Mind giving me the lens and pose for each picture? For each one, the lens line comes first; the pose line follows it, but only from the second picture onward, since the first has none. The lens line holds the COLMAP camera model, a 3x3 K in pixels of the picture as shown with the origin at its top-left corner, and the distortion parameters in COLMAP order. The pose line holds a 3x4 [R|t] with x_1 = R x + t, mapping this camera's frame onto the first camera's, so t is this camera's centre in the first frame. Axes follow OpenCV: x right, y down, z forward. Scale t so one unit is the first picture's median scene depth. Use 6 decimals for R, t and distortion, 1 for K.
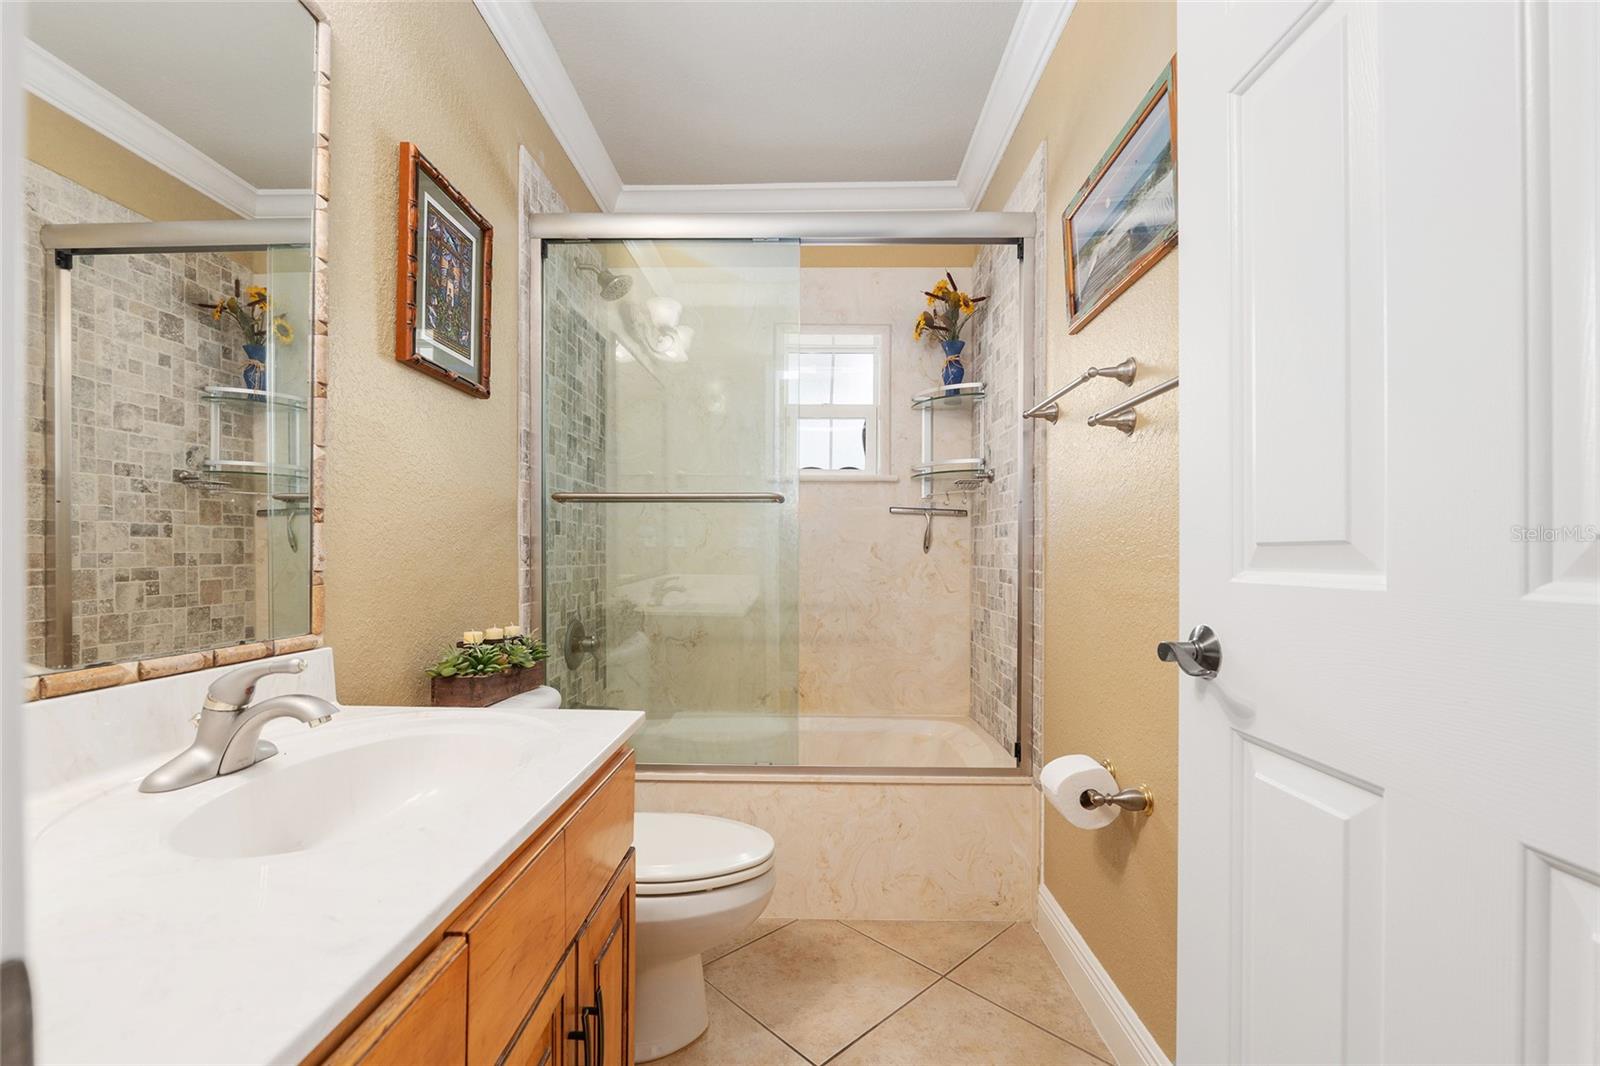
lens RADIAL K [[664.8, 0, 818.0], [0, 664.8, 553.9], [0, 0, 1]] dist [-0.012270, 0.000868]
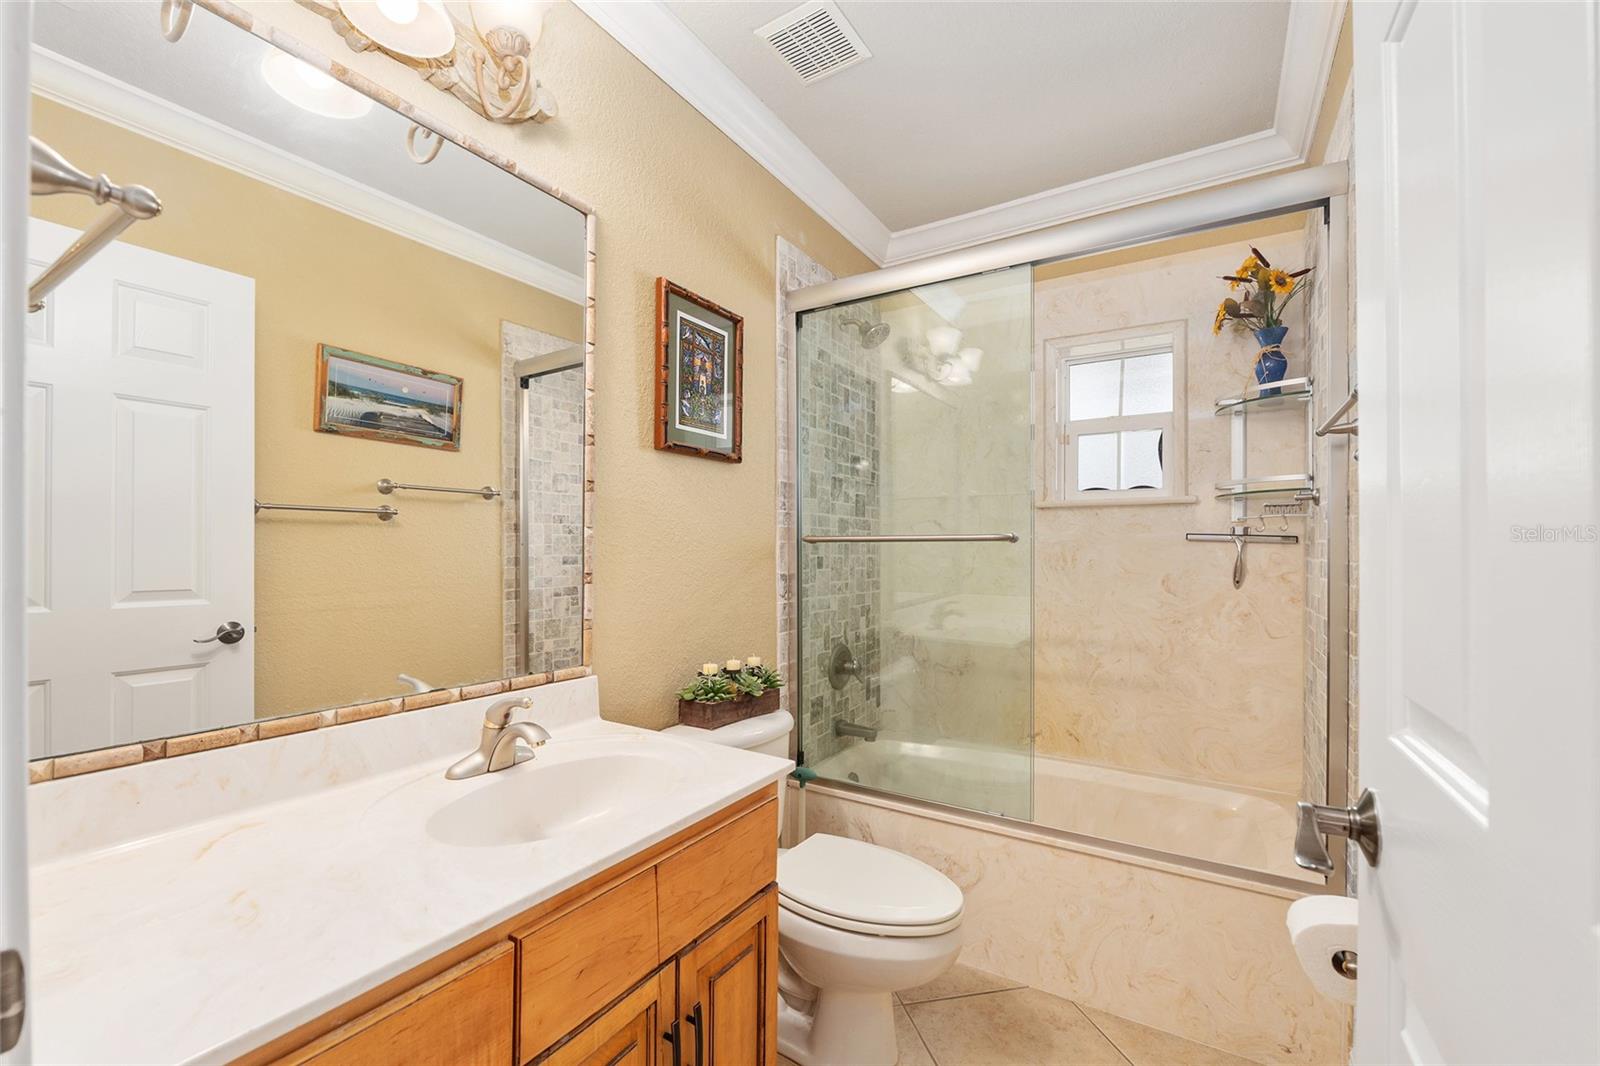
lens RADIAL K [[664.8, 0, 810.3], [0, 664.8, 550.2], [0, 0, 1]] dist [-0.012270, 0.000868]
pose [[0.856897, 0.001379, -0.515486, 0.186242], [-0.003371, 0.999990, -0.002929, -0.062563], [0.515477, 0.004247, 0.856893, 0.036035]]
